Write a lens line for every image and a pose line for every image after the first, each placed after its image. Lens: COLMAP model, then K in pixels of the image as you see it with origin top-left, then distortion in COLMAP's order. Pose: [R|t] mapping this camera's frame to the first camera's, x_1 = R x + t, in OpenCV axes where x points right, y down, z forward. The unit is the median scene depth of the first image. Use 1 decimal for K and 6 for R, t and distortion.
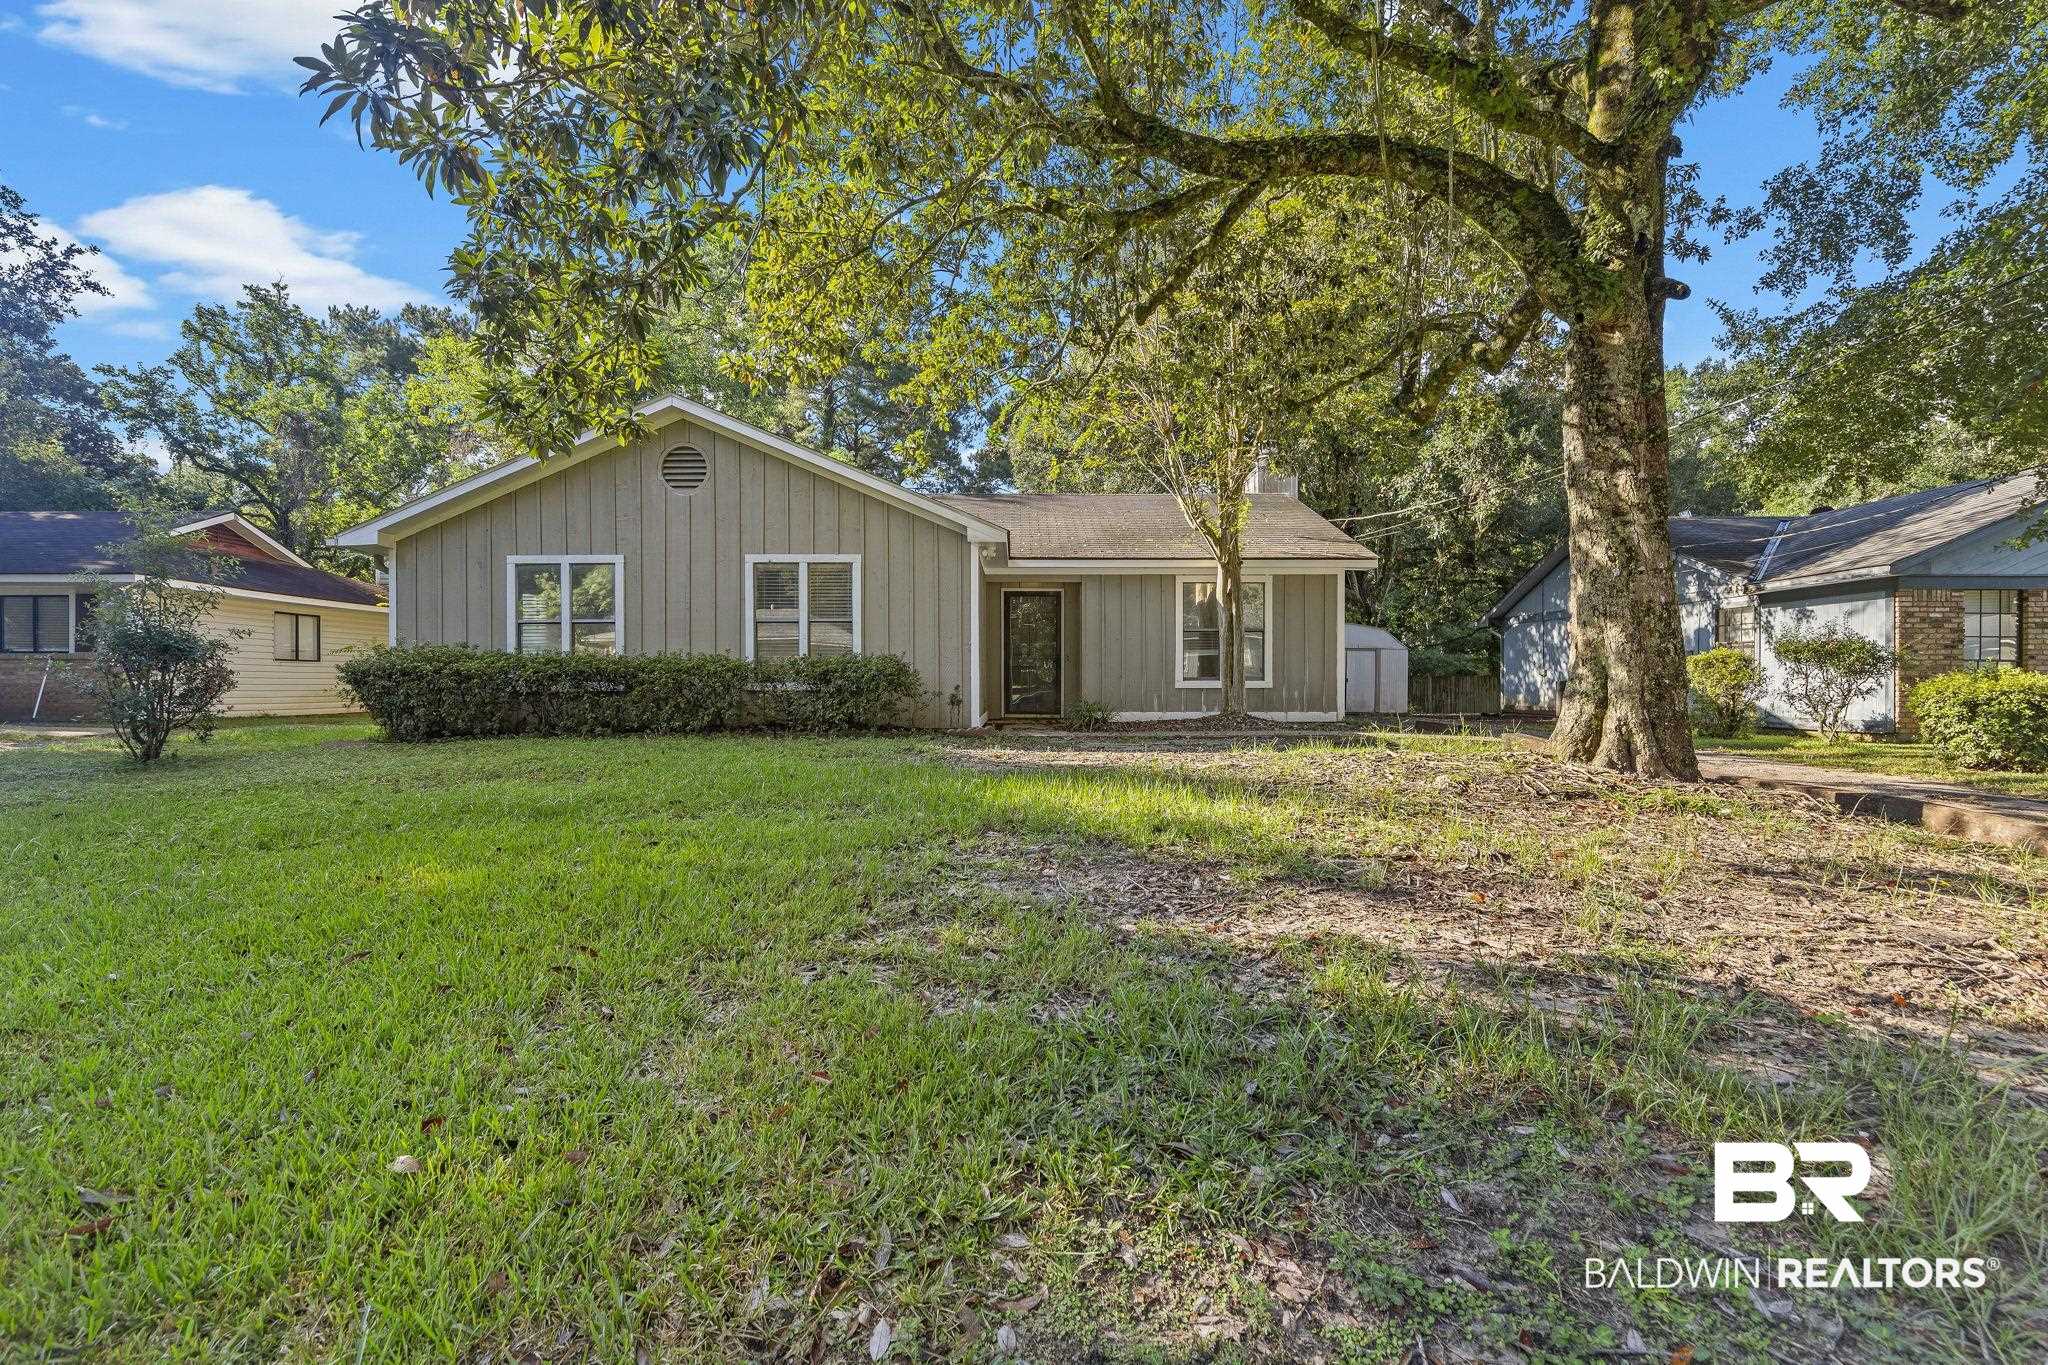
lens RADIAL K [[690.7, 0, 1020.9], [0, 690.7, 689.2], [0, 0, 1]] dist [0.000289, -0.000126]
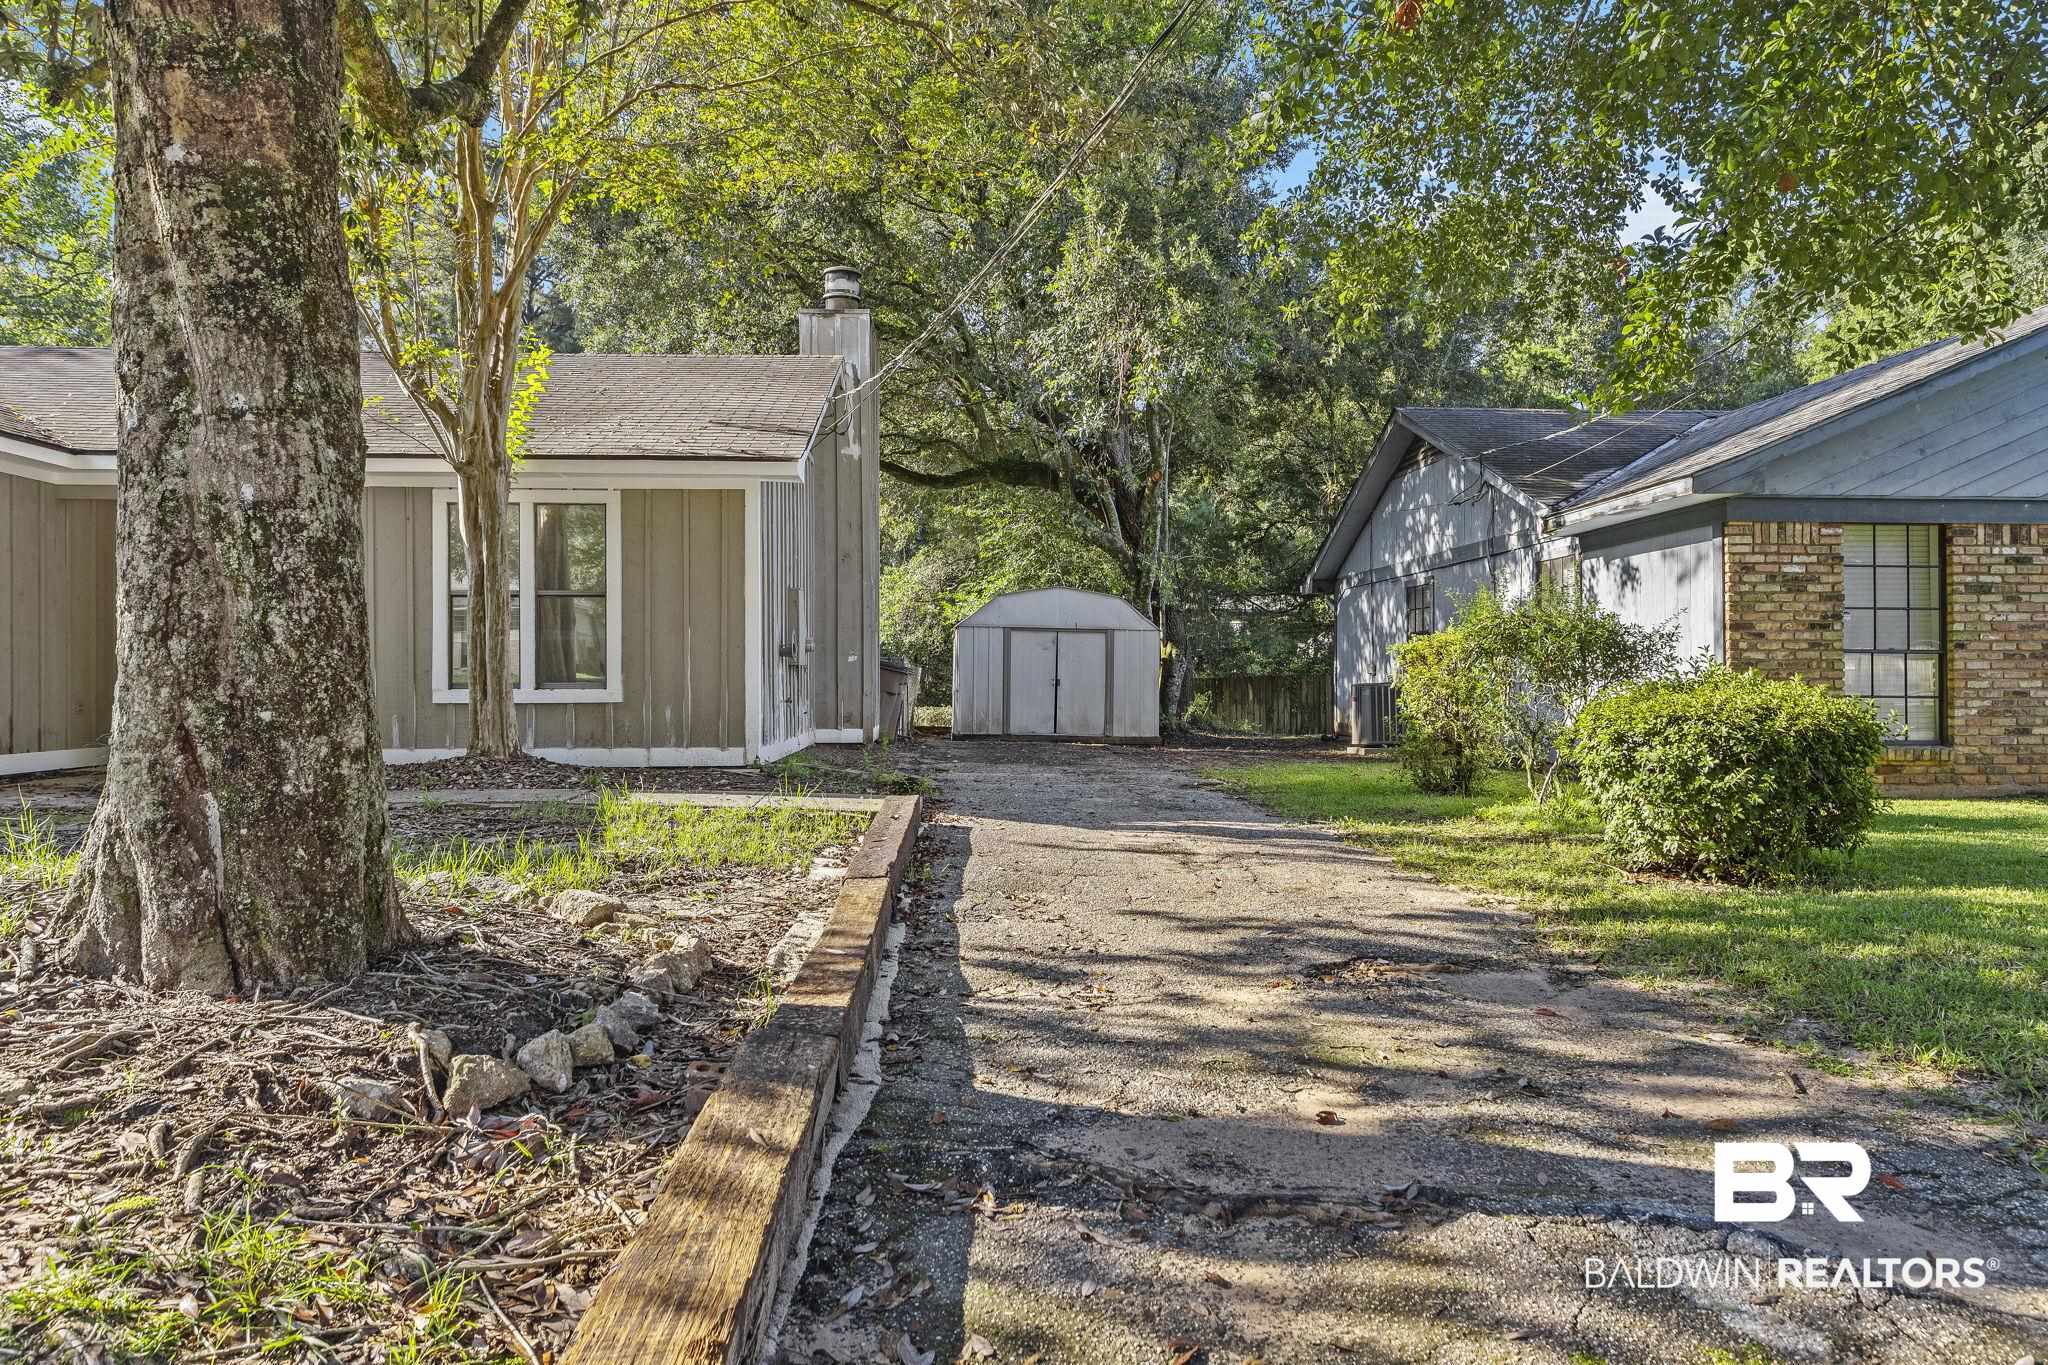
lens RADIAL K [[1009.4, 0, 1023.5], [0, 1009.4, 669.4], [0, 0, 1]] dist [0.000709, 0.000164]
pose [[0.998764, -0.000655, 0.049694, 0.662096], [0.001598, 0.999819, -0.018934, -0.012431], [-0.049673, 0.018990, 0.998585, 0.222198]]
